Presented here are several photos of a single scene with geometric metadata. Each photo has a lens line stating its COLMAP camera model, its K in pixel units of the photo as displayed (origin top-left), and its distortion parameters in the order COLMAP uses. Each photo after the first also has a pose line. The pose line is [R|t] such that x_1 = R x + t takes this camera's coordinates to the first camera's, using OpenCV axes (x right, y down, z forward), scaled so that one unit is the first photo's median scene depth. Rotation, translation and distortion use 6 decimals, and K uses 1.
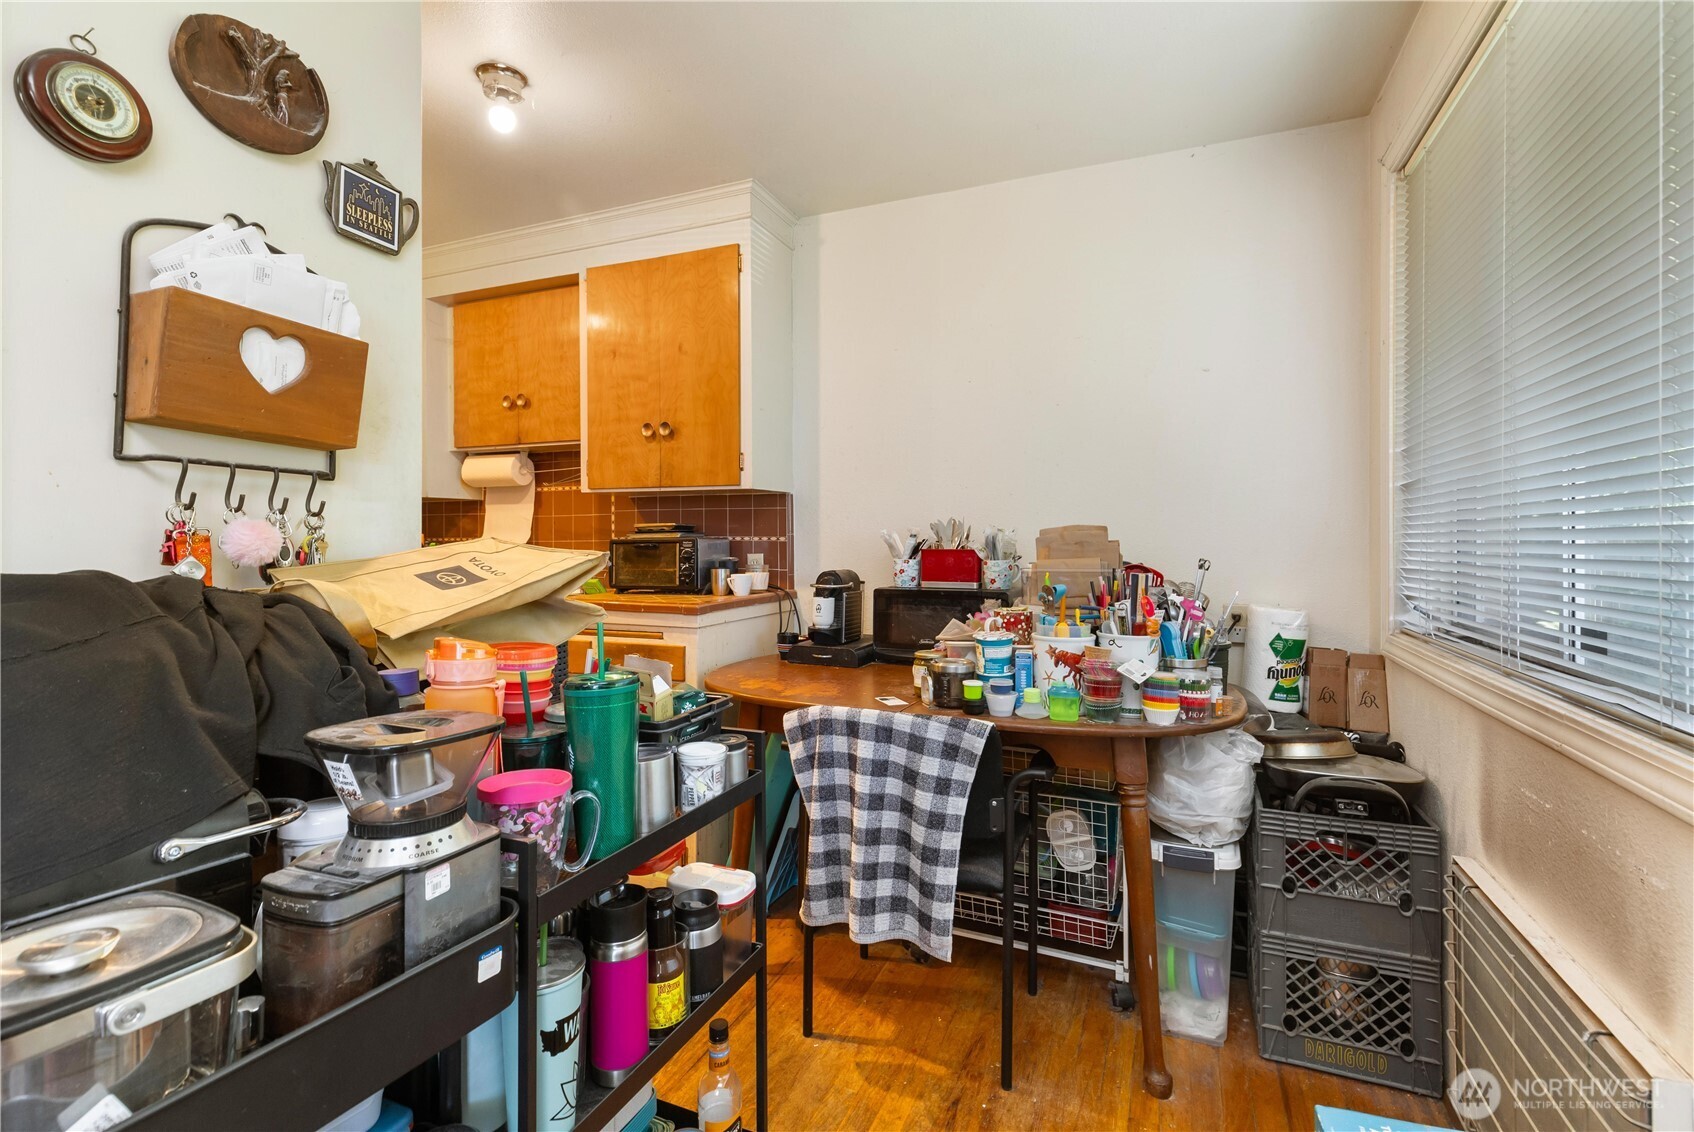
lens RADIAL K [[777.4, 0, 846.6], [0, 777.4, 551.2], [0, 0, 1]] dist [0.004775, 0.000986]
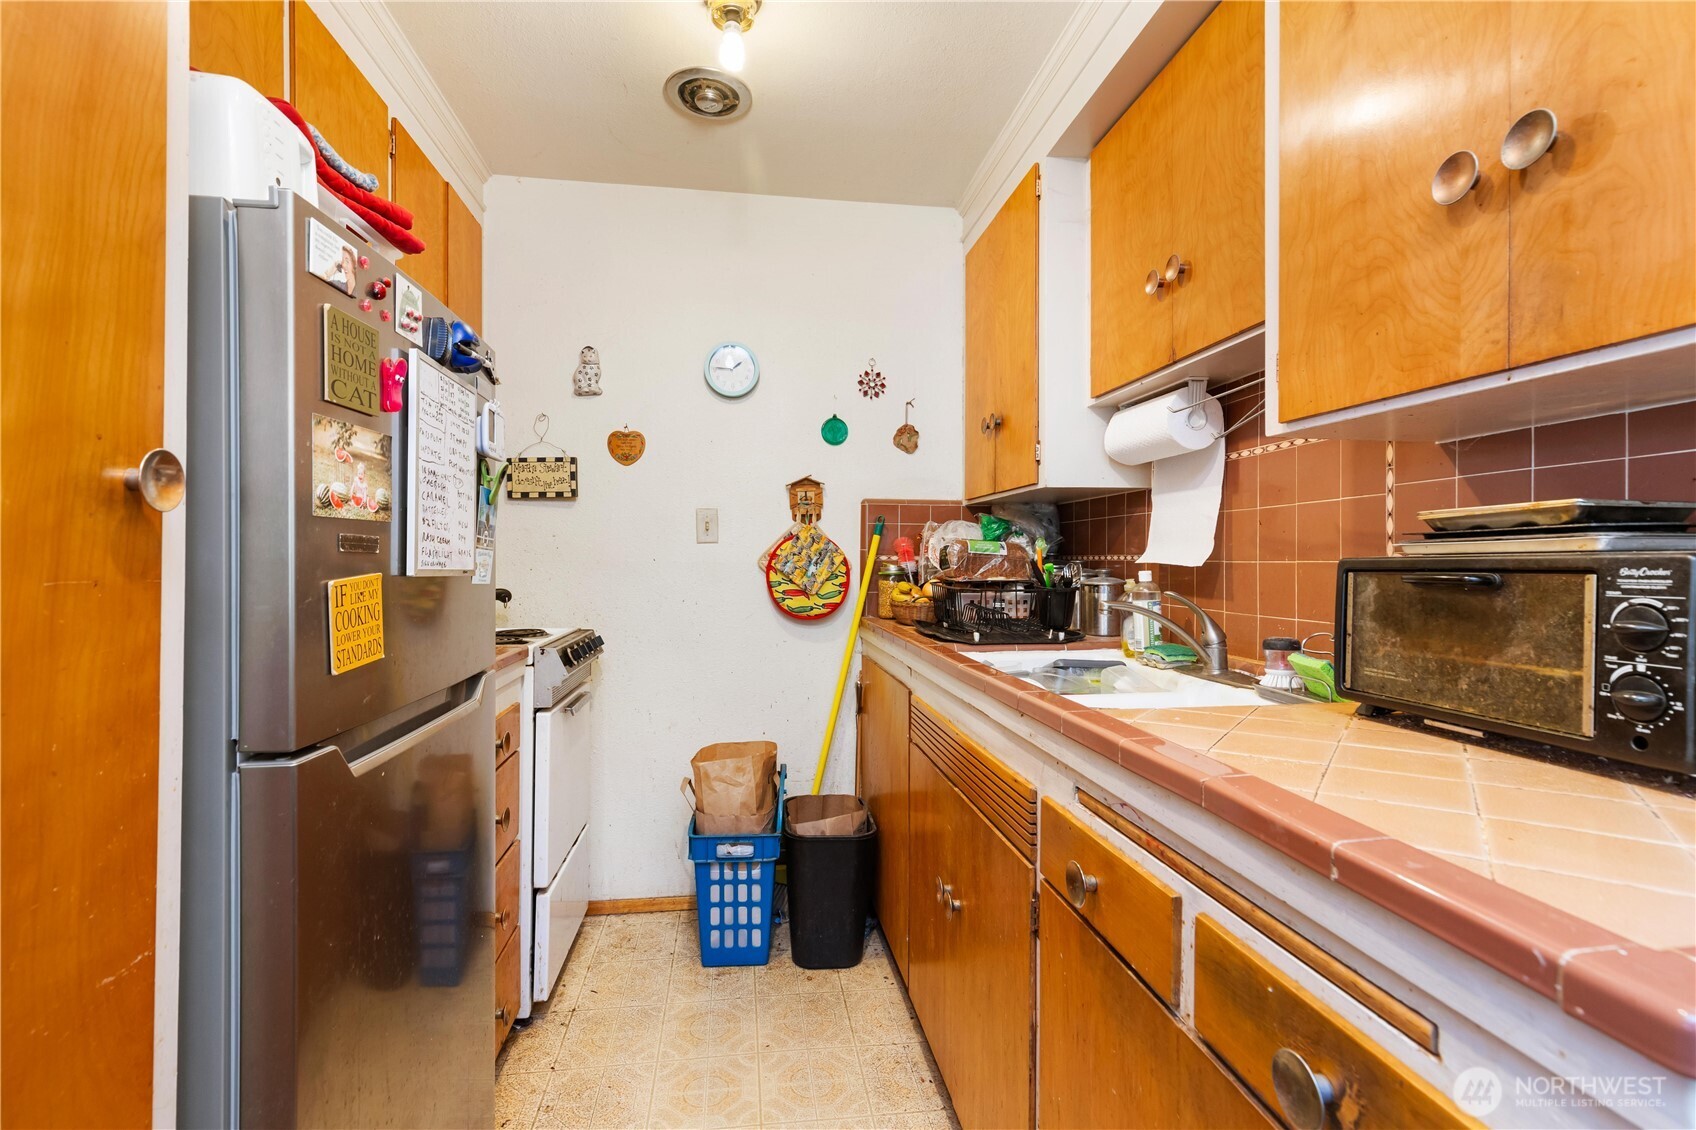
lens RADIAL K [[778.4, 0, 848.7], [0, 778.4, 559.7], [0, 0, 1]] dist [0.004775, 0.000986]
pose [[0.519756, 0.003520, -0.854307, -0.120269], [-0.011043, 0.999936, -0.002599, -0.011468], [0.854243, 0.010784, 0.519762, 0.637177]]
